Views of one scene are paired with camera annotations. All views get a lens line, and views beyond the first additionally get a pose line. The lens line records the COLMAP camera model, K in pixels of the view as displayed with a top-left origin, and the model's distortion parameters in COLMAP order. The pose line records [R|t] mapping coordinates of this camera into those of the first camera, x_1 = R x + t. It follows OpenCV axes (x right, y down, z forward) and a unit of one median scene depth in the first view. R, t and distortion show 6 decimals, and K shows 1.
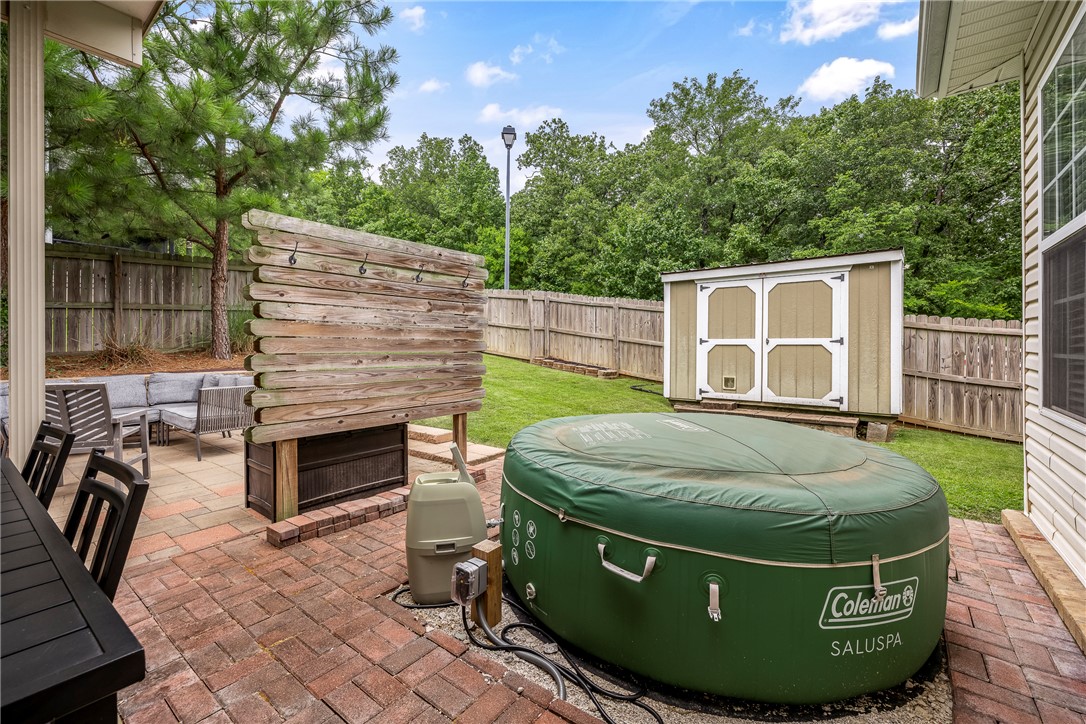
lens RADIAL K [[454.8, 0, 533.3], [0, 454.8, 347.5], [0, 0, 1]] dist [0.004282, -0.000867]
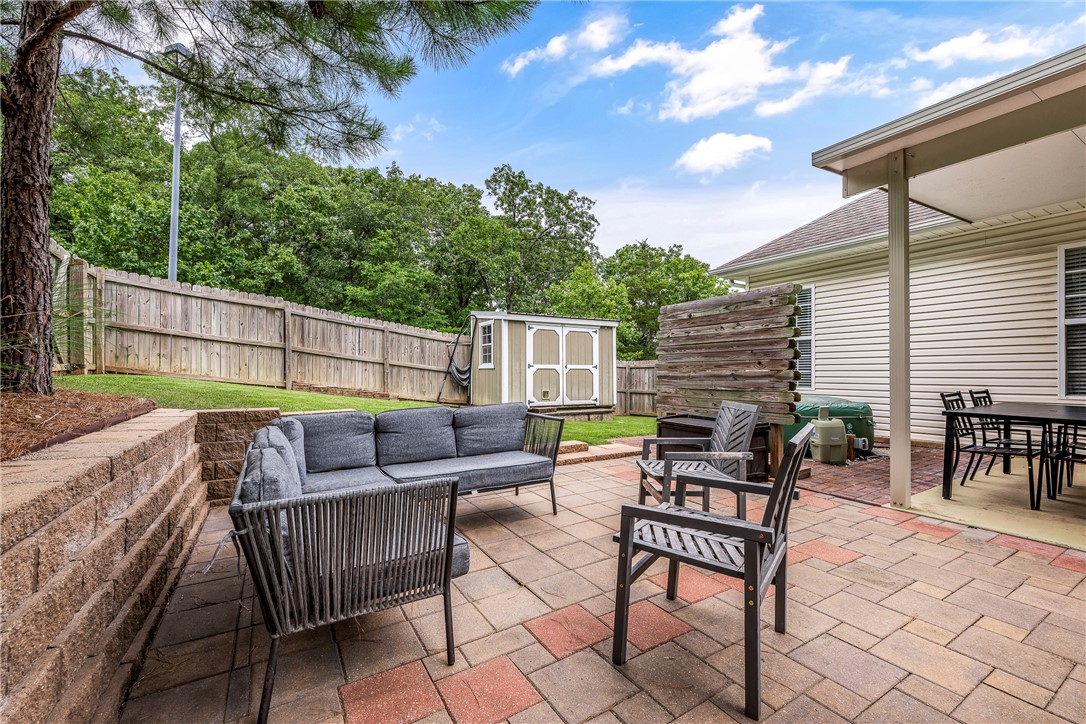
lens RADIAL K [[454.8, 0, 561.8], [0, 454.8, 359.8], [0, 0, 1]] dist [0.004282, -0.000867]
pose [[0.341924, 0.028051, 0.939309, -0.897923], [0.002668, 0.999521, -0.030821, 0.010890], [-0.939724, 0.013045, 0.341685, 0.432772]]
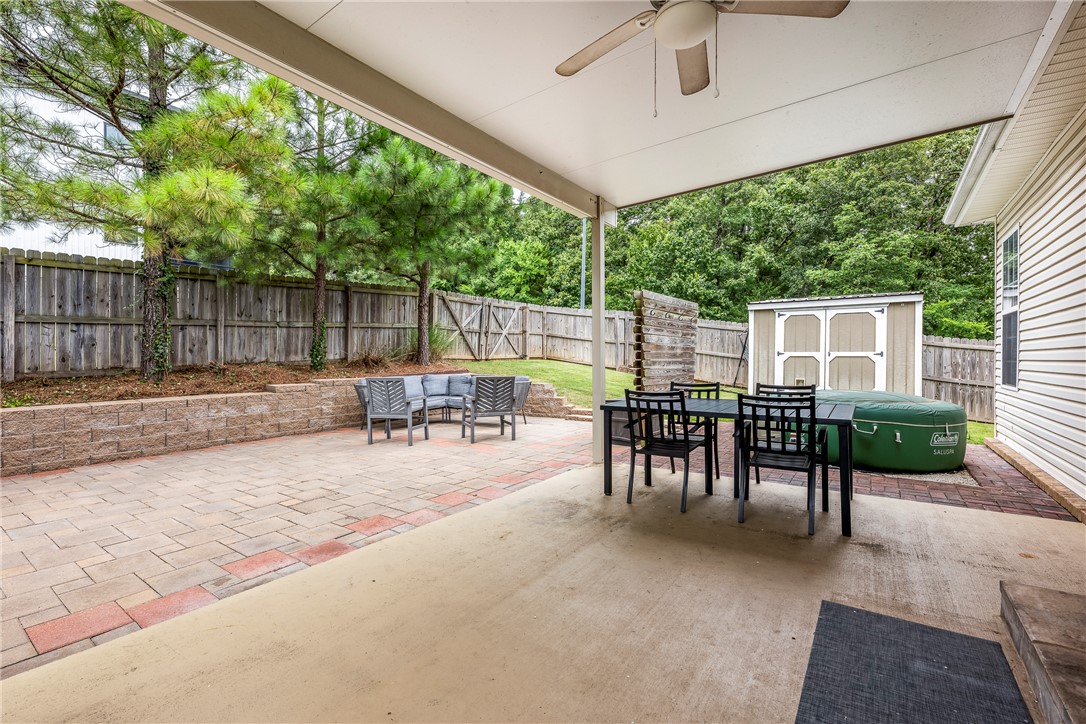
lens RADIAL K [[485.6, 0, 540.0], [0, 485.6, 359.6], [0, 0, 1]] dist [-0.000617, 0.001427]
pose [[0.998280, 0.003190, 0.058546, -0.437311], [-0.003292, 0.999993, 0.001648, 0.004210], [-0.058541, -0.001838, 0.998283, -0.423373]]
